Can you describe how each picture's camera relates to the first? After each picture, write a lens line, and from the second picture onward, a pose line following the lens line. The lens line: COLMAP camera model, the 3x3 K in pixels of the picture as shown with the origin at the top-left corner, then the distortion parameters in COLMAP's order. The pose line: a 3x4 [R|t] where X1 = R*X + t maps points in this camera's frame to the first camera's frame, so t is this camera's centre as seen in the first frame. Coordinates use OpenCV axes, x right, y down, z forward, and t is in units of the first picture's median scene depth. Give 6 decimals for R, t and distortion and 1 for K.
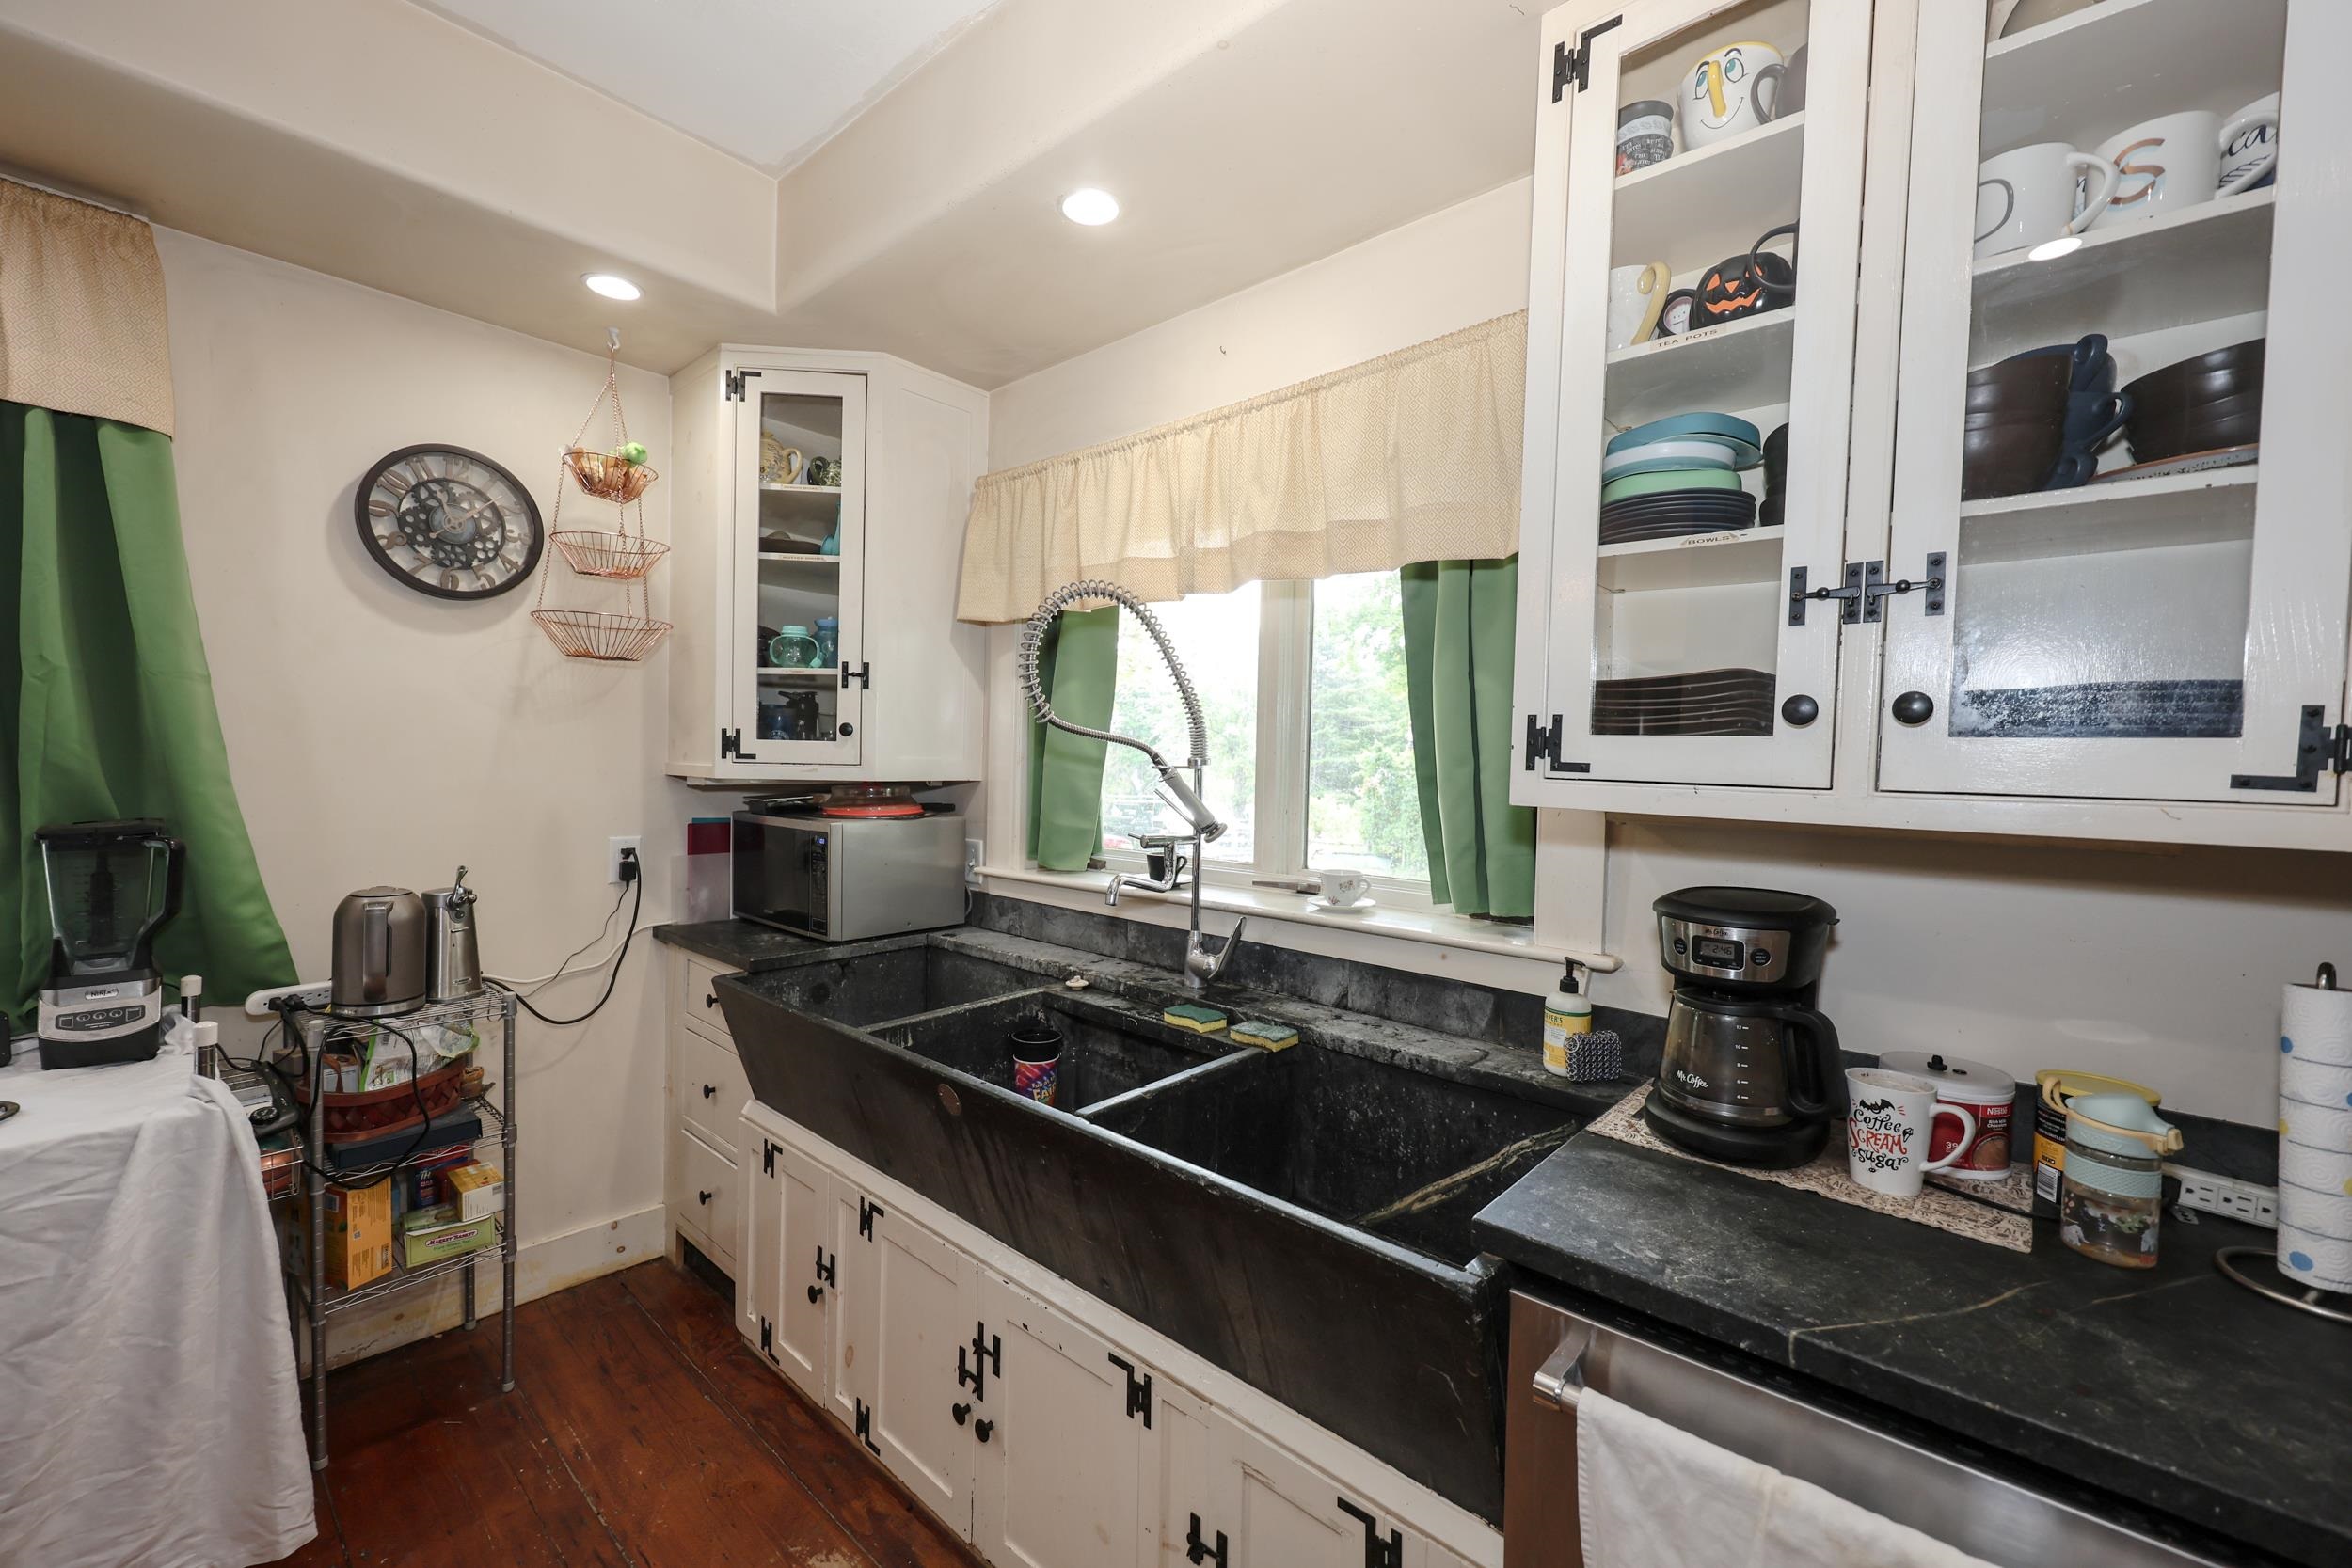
lens RADIAL K [[947.3, 0, 1171.5], [0, 947.3, 783.3], [0, 0, 1]] dist [0.000142, -0.000232]
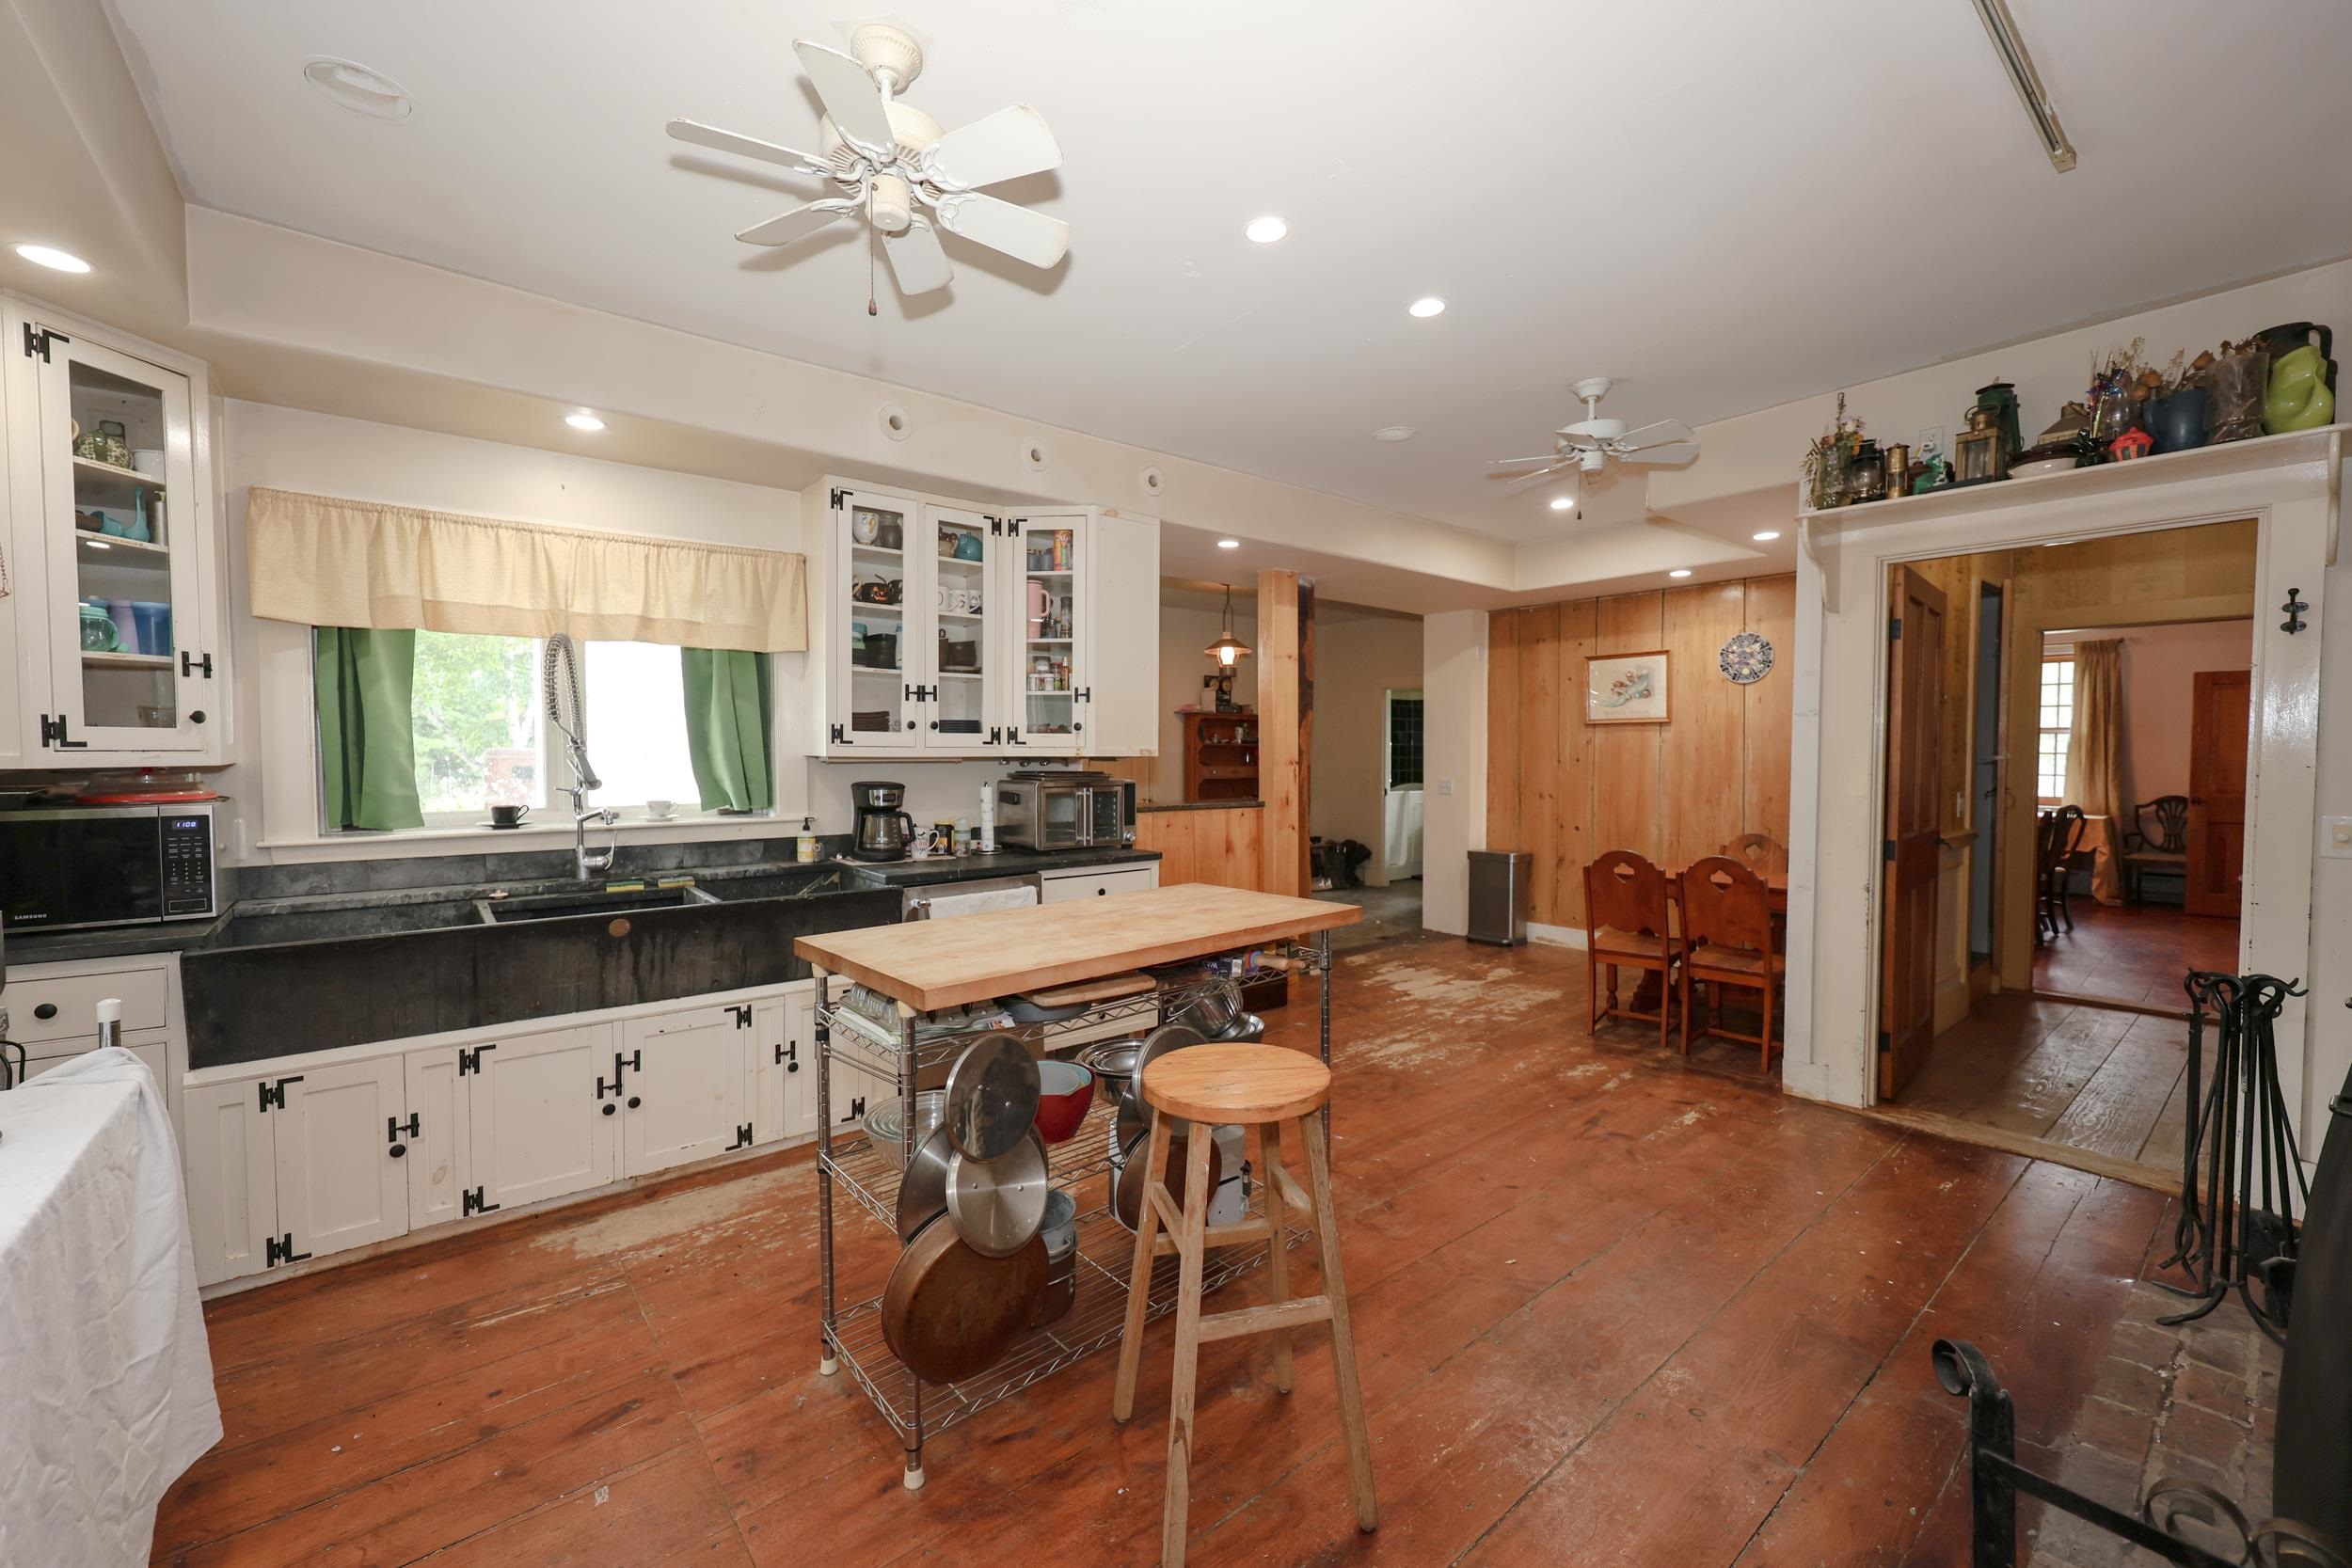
lens RADIAL K [[947.3, 0, 1159.8], [0, 947.3, 782.1], [0, 0, 1]] dist [0.000142, -0.000232]
pose [[0.160926, -0.056351, 0.985356, -1.359347], [0.026670, 0.998252, 0.052733, -0.013360], [-0.986606, 0.017794, 0.162148, -0.249197]]
